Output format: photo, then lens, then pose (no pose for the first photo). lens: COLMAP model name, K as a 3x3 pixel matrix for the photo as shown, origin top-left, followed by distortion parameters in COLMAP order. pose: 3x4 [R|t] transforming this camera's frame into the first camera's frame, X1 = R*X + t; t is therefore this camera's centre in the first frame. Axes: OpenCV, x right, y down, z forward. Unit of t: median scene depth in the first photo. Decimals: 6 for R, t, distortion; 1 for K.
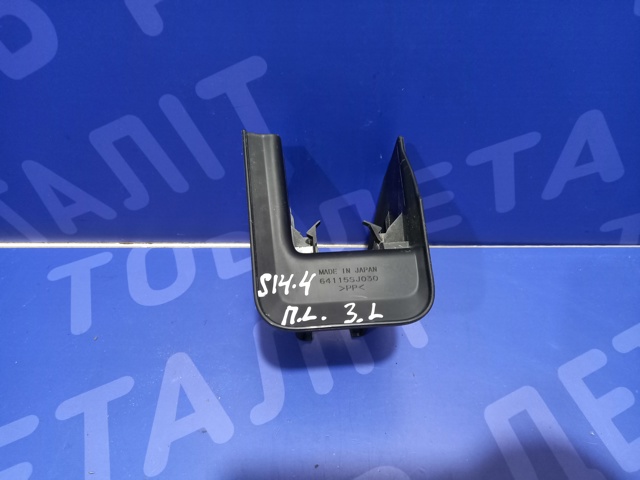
lens RADIAL K [[470.5, 0, 327.7], [0, 470.5, 241.7], [0, 0, 1]] dist [0.061924, -0.070406]
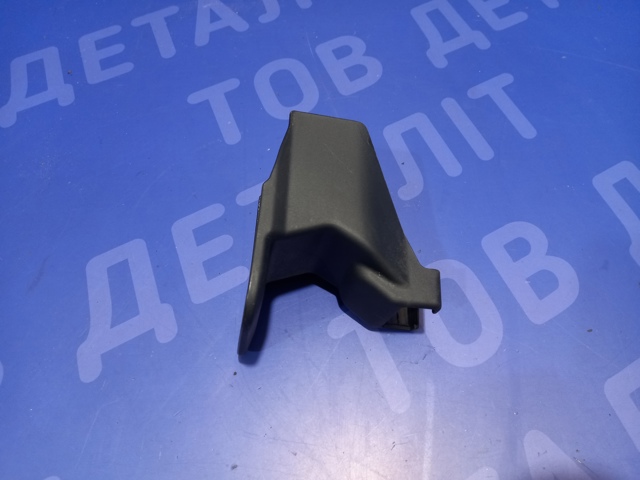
lens RADIAL K [[473.4, 0, 327.2], [0, 473.4, 242.4], [0, 0, 1]] dist [0.054399, -0.071248]
pose [[0.998261, -0.057164, 0.014414, -0.004735], [0.053542, 0.981439, 0.184148, 0.732920], [-0.024673, -0.183056, 0.982793, -0.597727]]
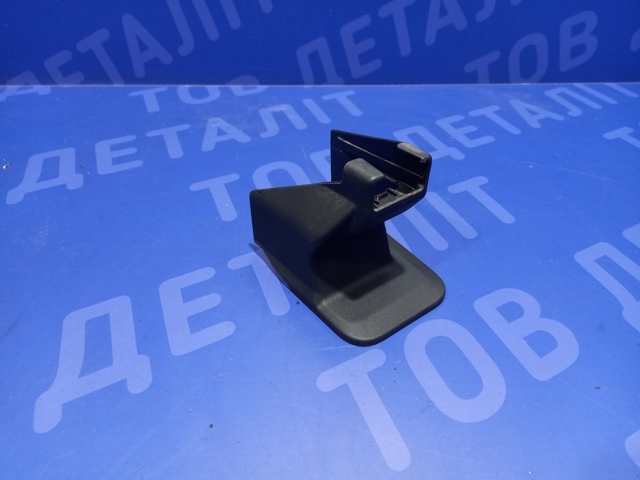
lens RADIAL K [[473.4, 0, 327.2], [0, 473.4, 242.4], [0, 0, 1]] dist [0.054399, -0.071248]
pose [[0.998079, -0.025962, 0.056245, -0.023133], [0.035356, 0.984275, -0.173069, 0.973856], [-0.050868, 0.174725, 0.983302, -0.602356]]
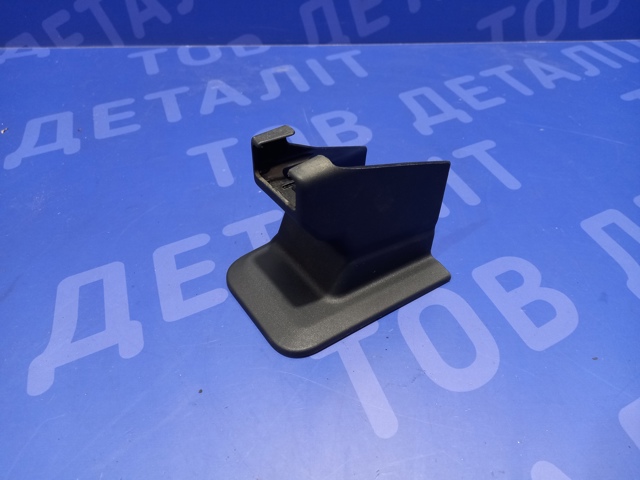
lens RADIAL K [[473.4, 0, 327.2], [0, 473.4, 242.4], [0, 0, 1]] dist [0.054399, -0.071248]
pose [[0.999431, -0.024873, 0.022767, 0.020674], [0.027116, 0.994188, -0.104184, 0.971332], [-0.020043, 0.104742, 0.994297, -0.581472]]
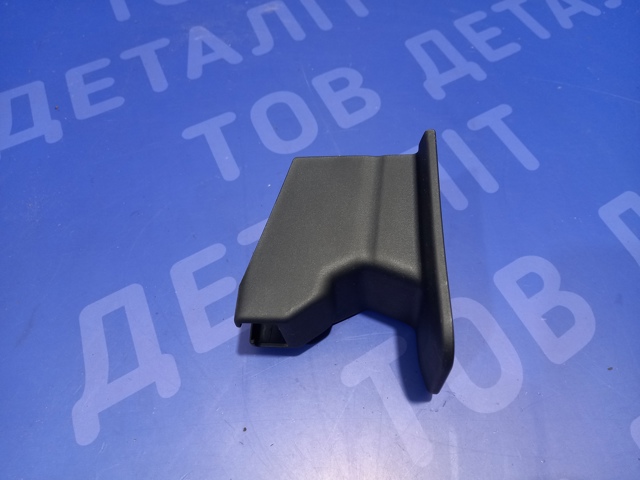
lens RADIAL K [[473.4, 0, 327.2], [0, 473.4, 242.4], [0, 0, 1]] dist [0.054399, -0.071248]
pose [[0.995059, -0.079065, 0.060051, -0.059467], [0.069529, 0.986691, 0.146994, 0.693638], [-0.070874, -0.142092, 0.987313, -0.548985]]
